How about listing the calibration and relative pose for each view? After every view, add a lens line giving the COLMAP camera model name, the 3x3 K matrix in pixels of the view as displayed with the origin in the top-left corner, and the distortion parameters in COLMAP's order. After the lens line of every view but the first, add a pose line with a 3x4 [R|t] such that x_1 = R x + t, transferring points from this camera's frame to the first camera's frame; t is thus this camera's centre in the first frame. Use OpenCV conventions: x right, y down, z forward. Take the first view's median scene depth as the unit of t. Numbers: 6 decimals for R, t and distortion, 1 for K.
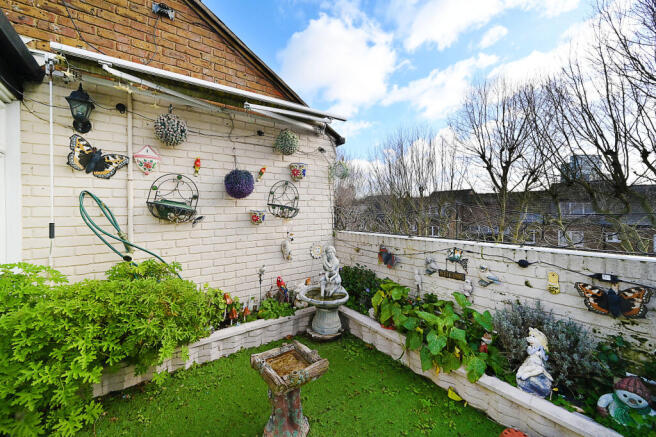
lens RADIAL K [[256.4, 0, 331.6], [0, 256.4, 212.9], [0, 0, 1]] dist [0.001160, 0.000103]
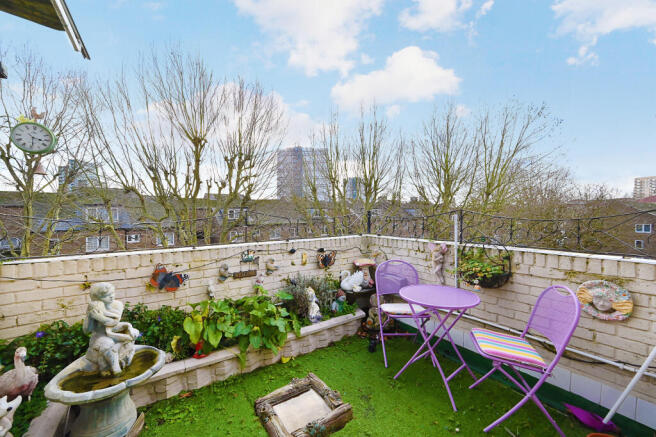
lens RADIAL K [[256.4, 0, 331.4], [0, 256.4, 218.5], [0, 0, 1]] dist [0.001160, 0.000103]
pose [[0.041556, -0.013230, 0.999049, -0.656422], [0.012310, 0.999843, 0.012728, -0.015544], [-0.999060, 0.011770, 0.041712, 0.573509]]
